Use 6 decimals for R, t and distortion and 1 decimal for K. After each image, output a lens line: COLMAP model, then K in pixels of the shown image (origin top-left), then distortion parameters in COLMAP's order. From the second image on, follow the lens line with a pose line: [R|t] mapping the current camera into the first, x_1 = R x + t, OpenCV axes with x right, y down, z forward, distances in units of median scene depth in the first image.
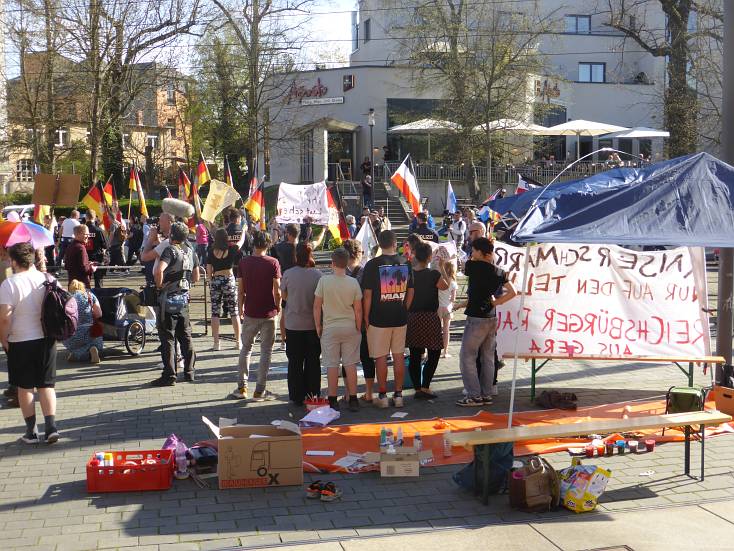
lens RADIAL K [[925.5, 0, 361.9], [0, 925.5, 281.9], [0, 0, 1]] dist [-0.051444, 0.000000]
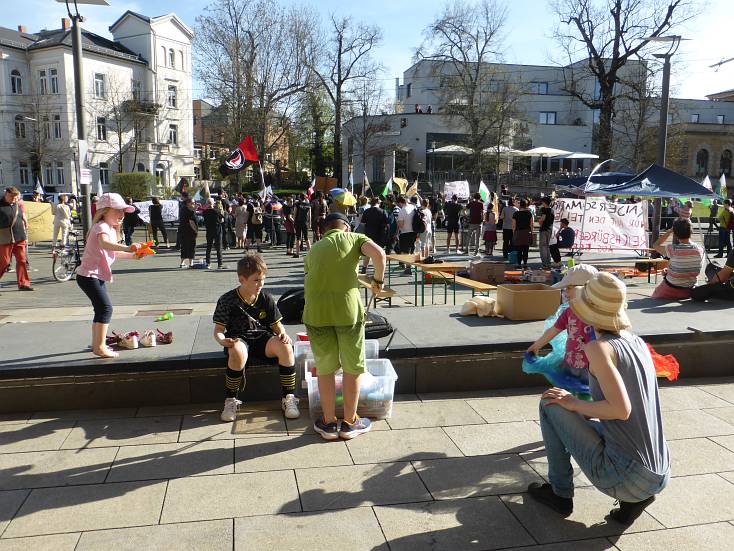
lens RADIAL K [[604.8, 0, 360.1], [0, 604.8, 270.9], [0, 0, 1]] dist [-0.042520, 0.059657]
pose [[0.999448, 0.017437, -0.028294, -0.064711], [-0.016532, 0.999354, 0.031918, 0.020271], [0.028832, -0.031433, 0.999090, -0.113584]]
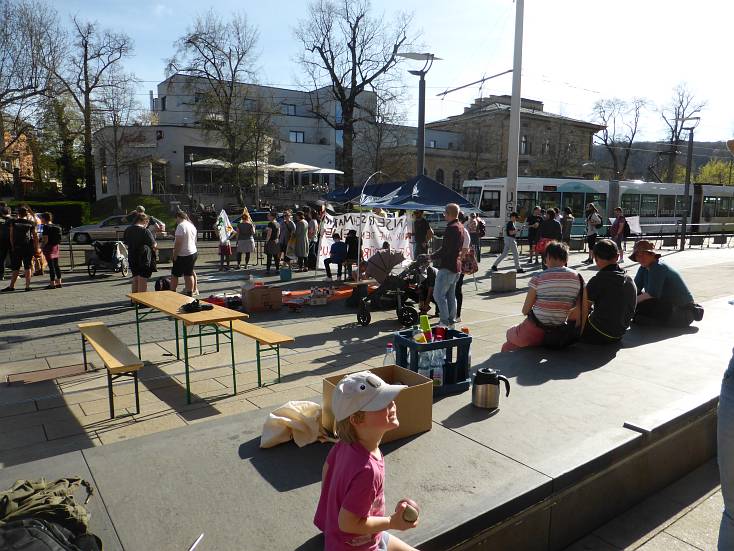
lens RADIAL K [[539.2, 0, 363.3], [0, 539.2, 279.7], [0, 0, 1]] dist [-0.031088, 0.019738]
pose [[0.923961, -0.037988, 0.380597, -0.059275], [0.022807, 0.998757, 0.044320, 0.013144], [-0.381807, -0.032269, 0.923679, -0.052716]]
